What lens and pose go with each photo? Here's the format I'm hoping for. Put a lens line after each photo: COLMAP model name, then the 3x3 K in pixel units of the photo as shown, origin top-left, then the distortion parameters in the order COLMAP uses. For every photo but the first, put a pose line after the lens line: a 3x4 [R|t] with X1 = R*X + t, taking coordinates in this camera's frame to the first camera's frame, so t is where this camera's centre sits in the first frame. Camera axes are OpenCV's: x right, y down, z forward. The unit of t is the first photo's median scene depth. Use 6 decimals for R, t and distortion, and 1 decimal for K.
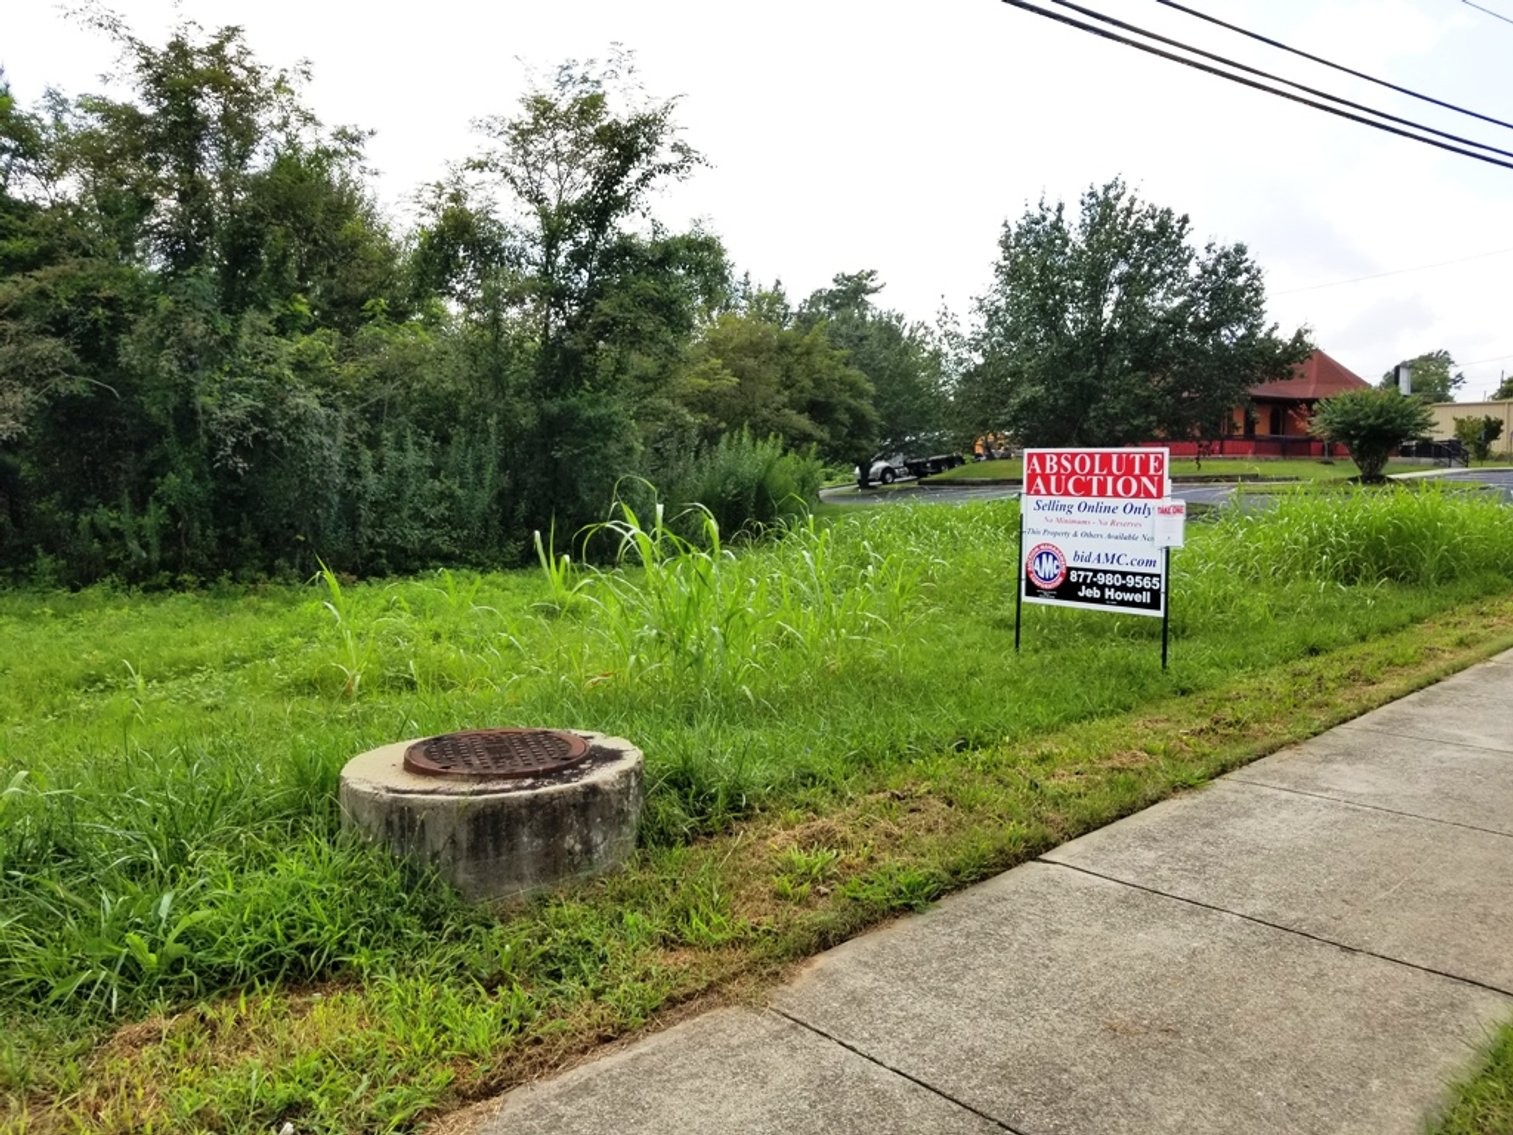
lens RADIAL K [[1173.0, 0, 743.1], [0, 1173.0, 541.8], [0, 0, 1]] dist [0.127395, -0.226141]
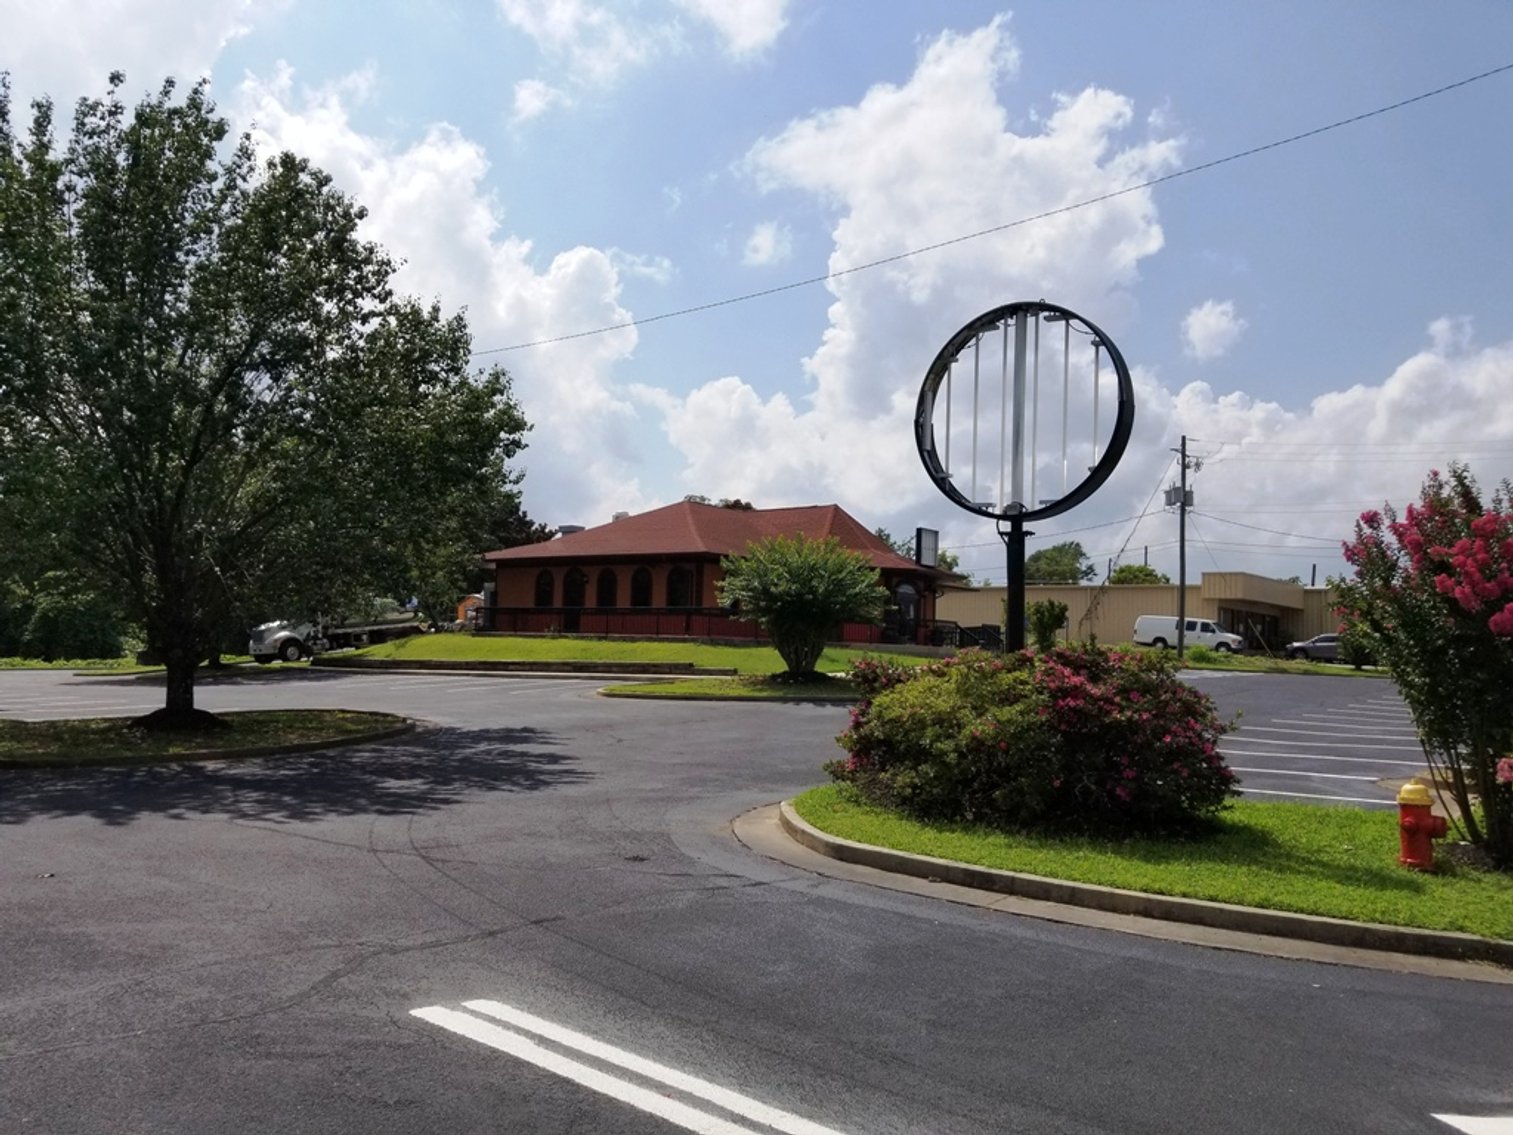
lens RADIAL K [[1180.2, 0, 757.5], [0, 1180.2, 599.4], [0, 0, 1]] dist [0.120356, 0.001693]
pose [[0.970429, 0.040136, 0.238027, 1.830031], [-0.016792, 0.994916, -0.099301, -0.160208], [-0.240803, 0.092367, 0.966169, 1.954022]]
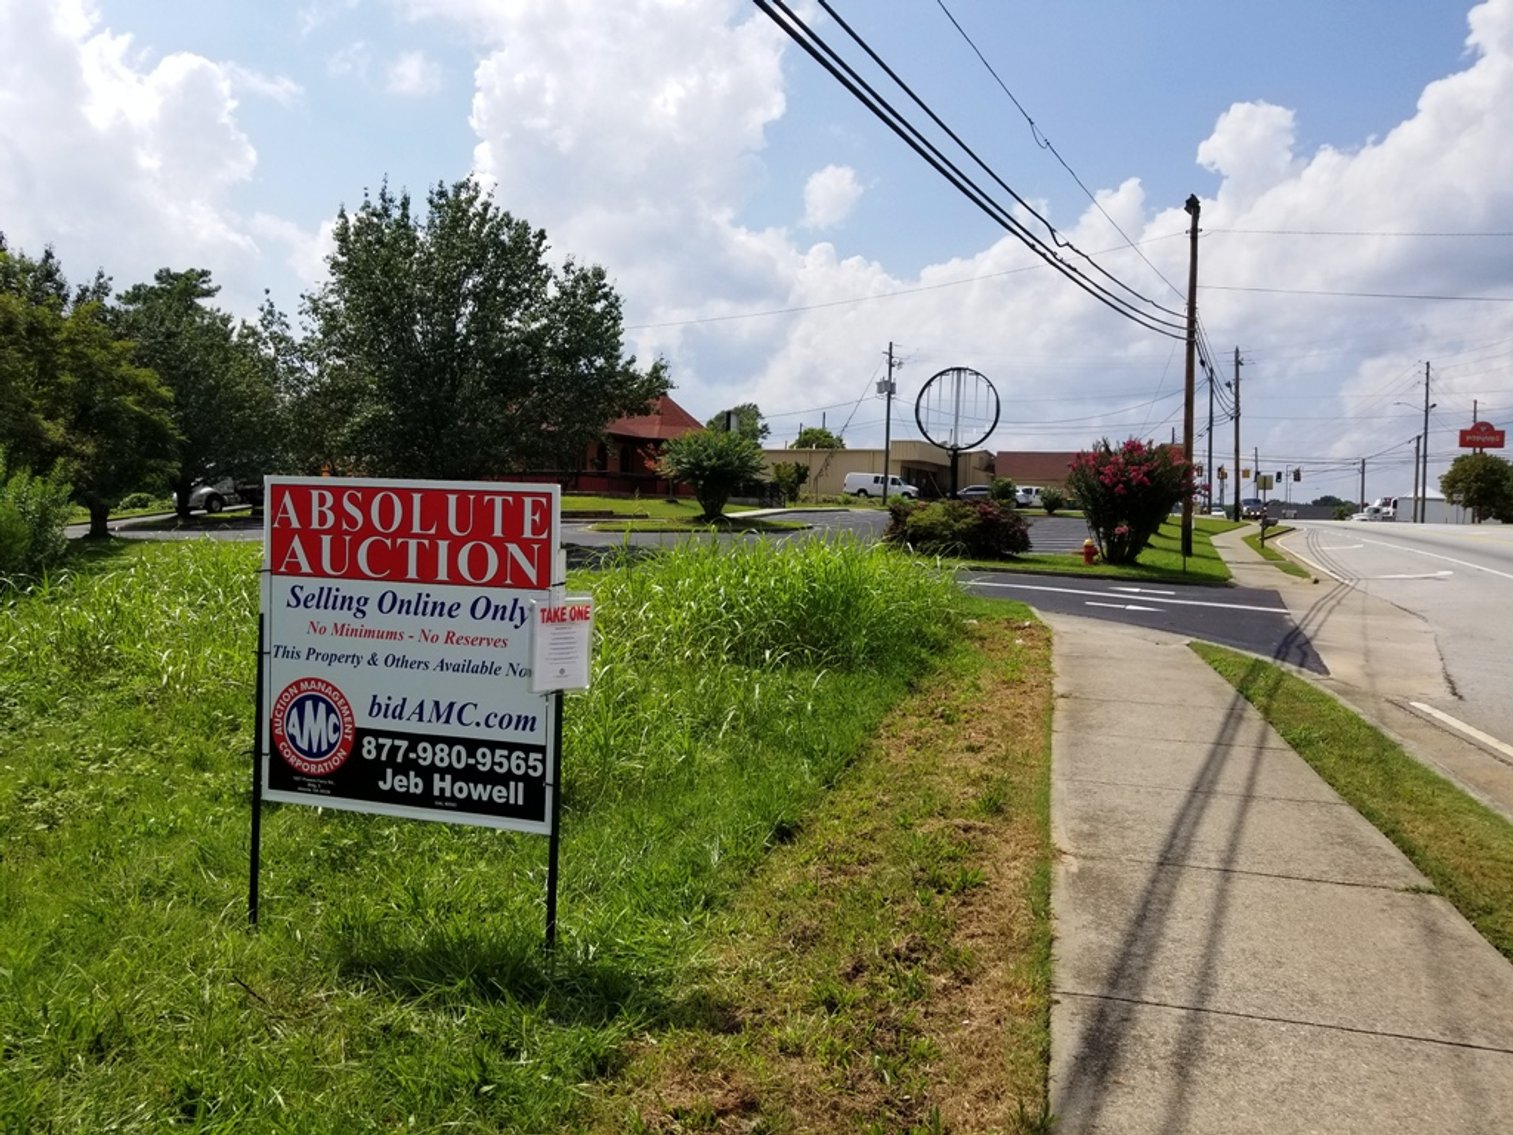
lens RADIAL K [[1182.6, 0, 750.4], [0, 1182.6, 541.0], [0, 0, 1]] dist [0.060313, -0.003576]
pose [[0.861491, 0.004462, 0.507754, 0.165083], [0.008982, 0.999671, -0.024025, -0.040120], [-0.507694, 0.025258, 0.861167, 0.500142]]
